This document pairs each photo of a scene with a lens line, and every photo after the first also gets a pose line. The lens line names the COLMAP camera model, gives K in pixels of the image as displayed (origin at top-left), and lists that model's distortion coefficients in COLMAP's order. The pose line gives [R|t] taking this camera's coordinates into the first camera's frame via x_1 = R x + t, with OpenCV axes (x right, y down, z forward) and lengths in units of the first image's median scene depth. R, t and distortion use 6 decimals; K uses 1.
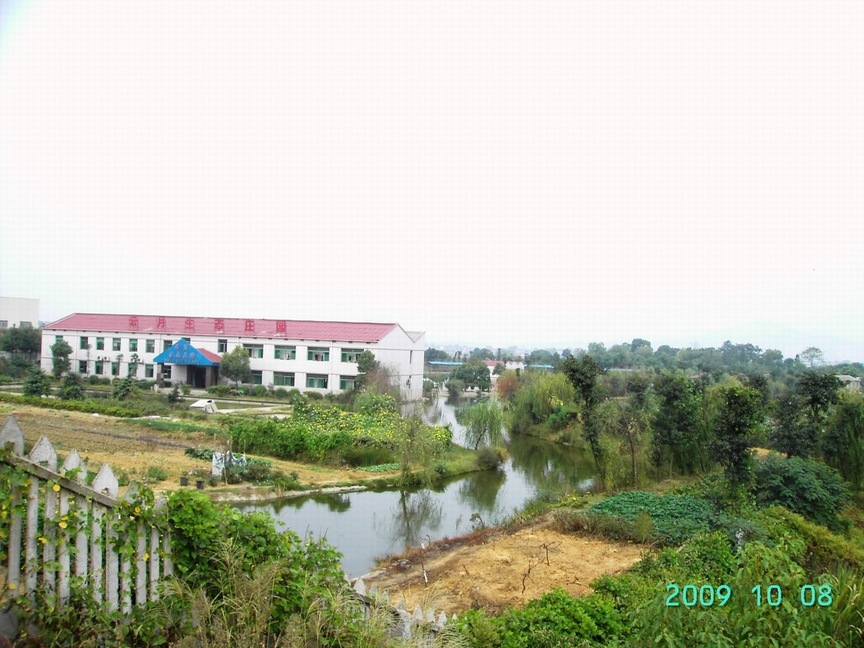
lens RADIAL K [[864.0, 0, 432.0], [0, 864.0, 324.0], [0, 0, 1]] dist [-0.102296, 0.010518]
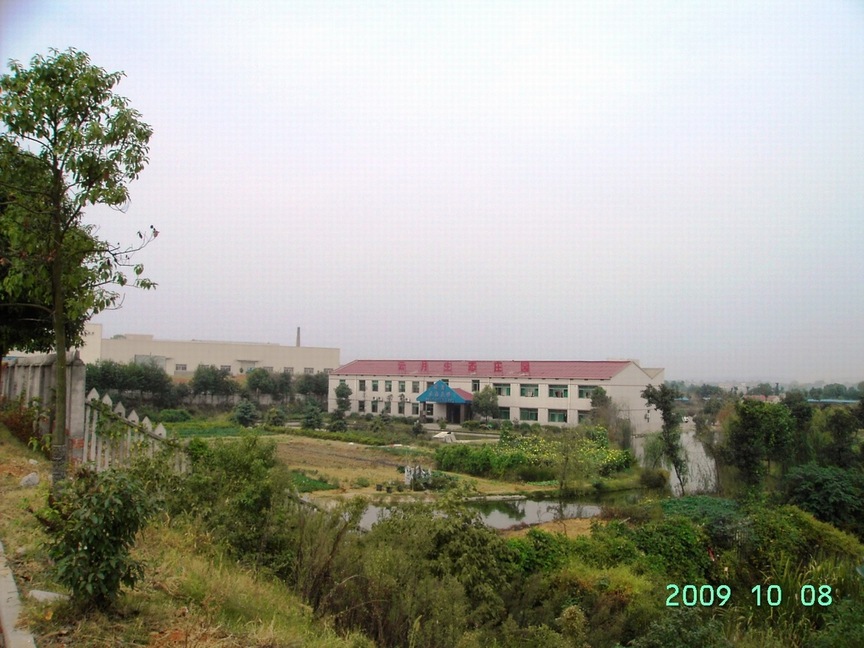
lens RADIAL K [[864.0, 0, 432.0], [0, 864.0, 324.0], [0, 0, 1]] dist [-0.102296, 0.010518]
pose [[0.938917, -0.042548, -0.341505, 0.093830], [0.026507, 0.998321, -0.051504, 0.001821], [0.343123, 0.039305, 0.938468, -0.082858]]
